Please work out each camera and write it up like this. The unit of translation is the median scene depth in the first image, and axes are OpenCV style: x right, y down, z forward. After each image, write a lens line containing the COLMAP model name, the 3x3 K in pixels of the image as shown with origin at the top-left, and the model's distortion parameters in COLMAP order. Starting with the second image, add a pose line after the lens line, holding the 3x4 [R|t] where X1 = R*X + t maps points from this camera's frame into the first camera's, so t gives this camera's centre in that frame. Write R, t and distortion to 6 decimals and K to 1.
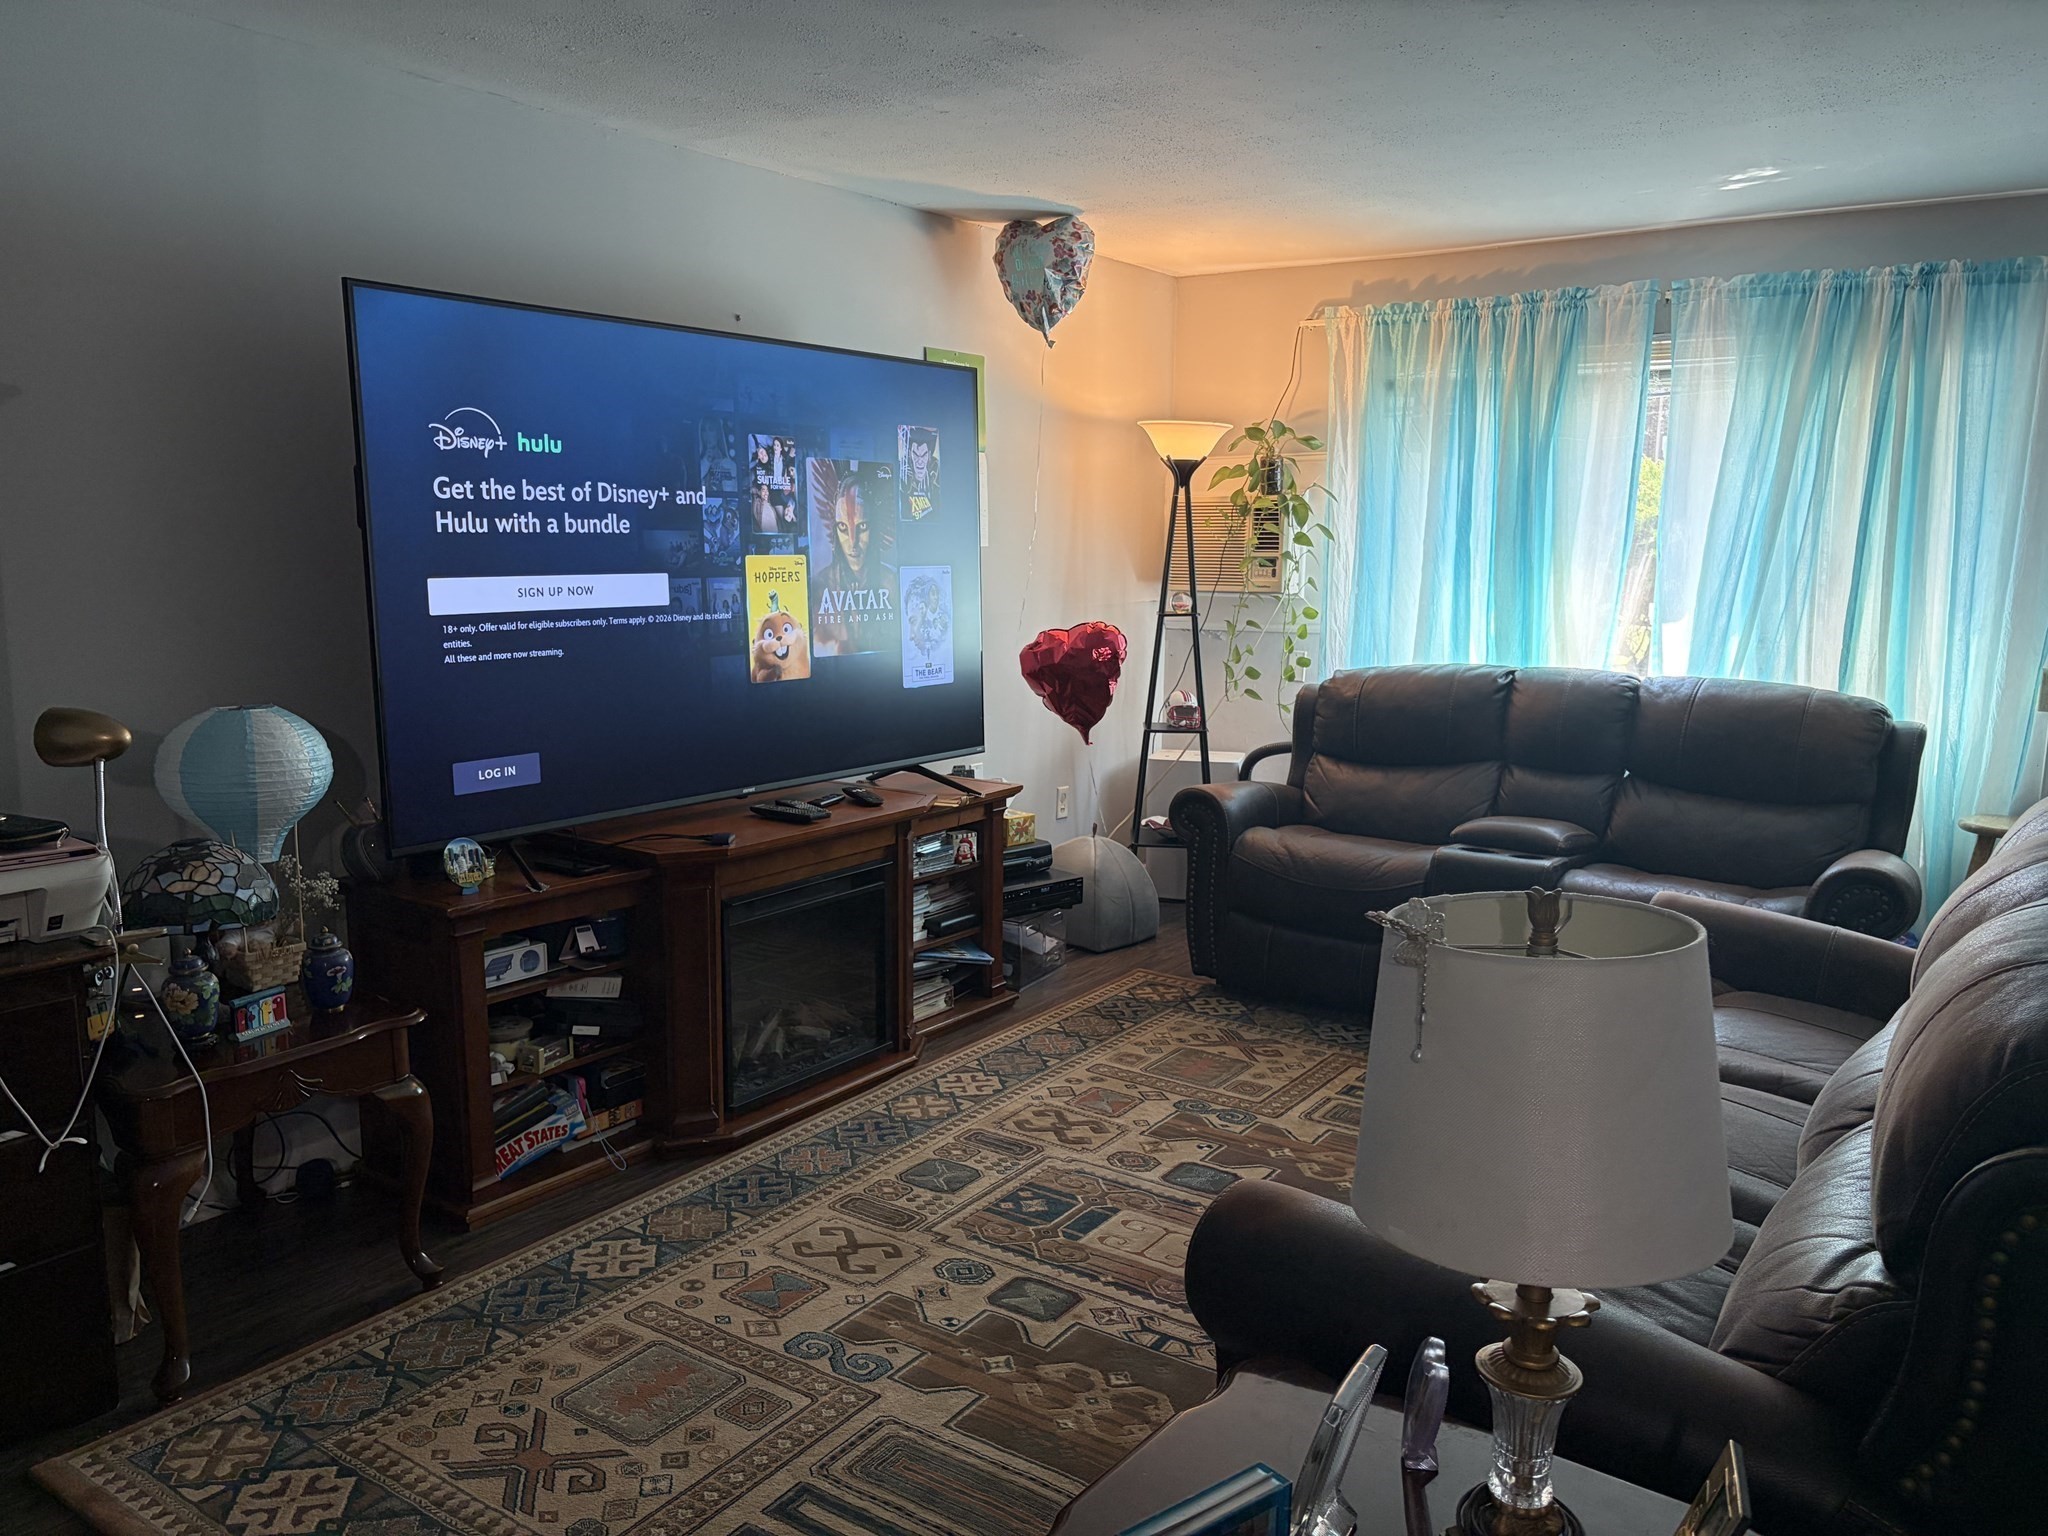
lens RADIAL K [[1574.4, 0, 1017.5], [0, 1574.4, 782.2], [0, 0, 1]] dist [0.046740, -0.045721]
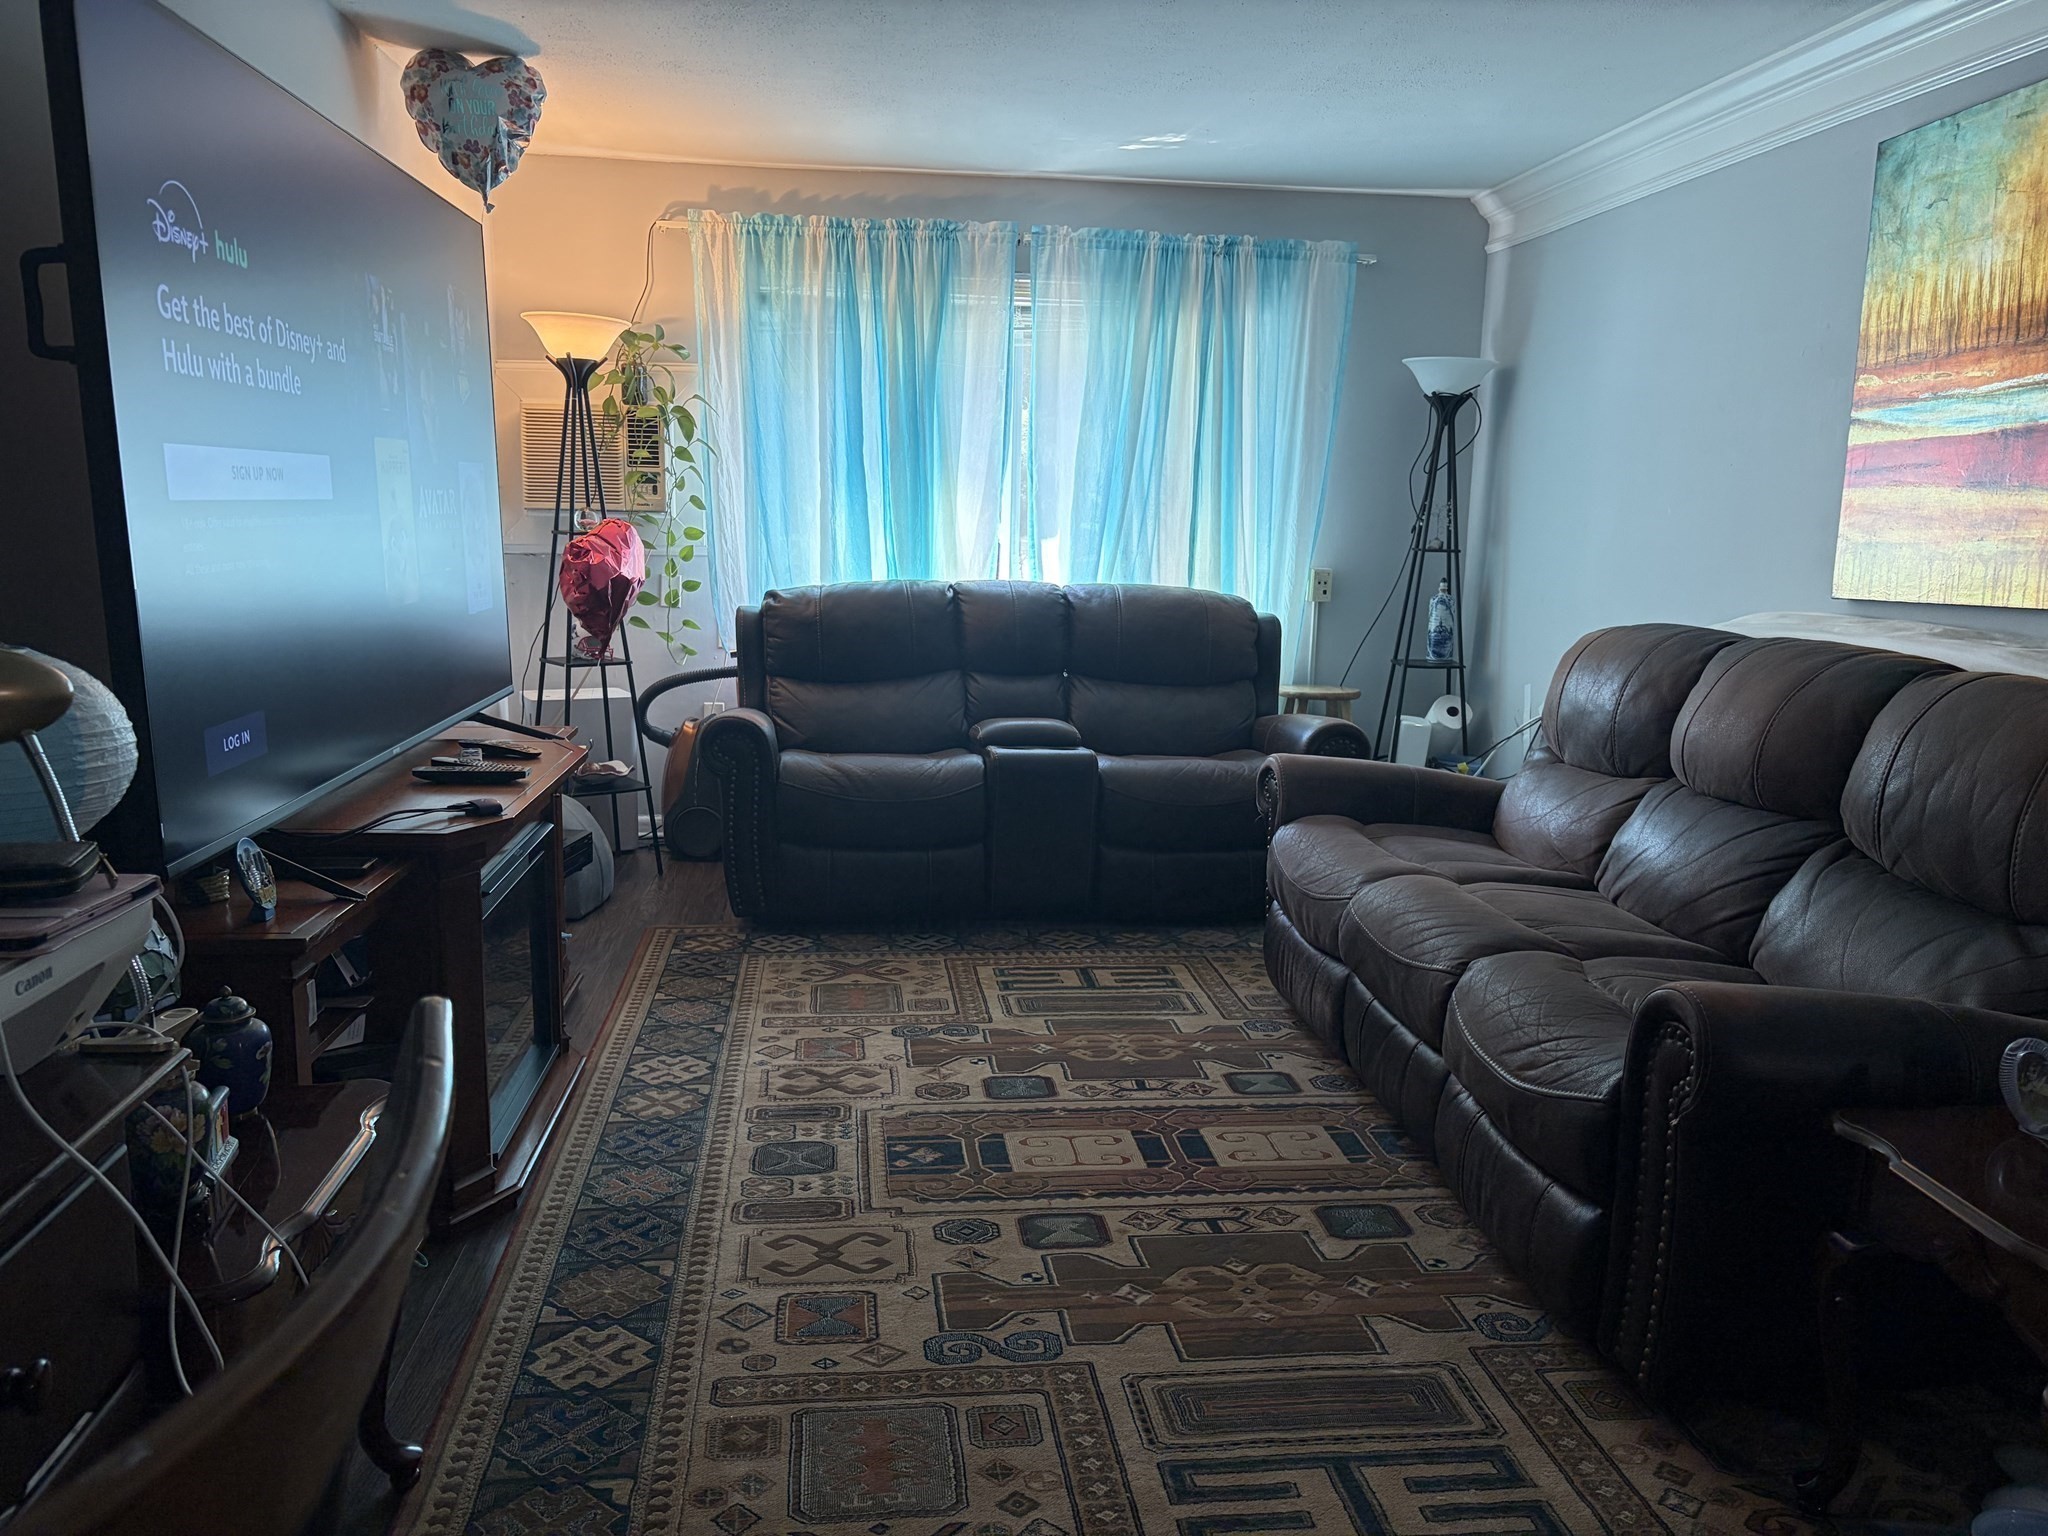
lens RADIAL K [[1574.4, 0, 1022.6], [0, 1574.4, 772.4], [0, 0, 1]] dist [0.046740, -0.045721]
pose [[0.741822, -0.108431, 0.661772, -0.404920], [0.093493, 0.993926, 0.058052, -0.001137], [-0.664047, 0.018806, 0.747454, 0.207165]]
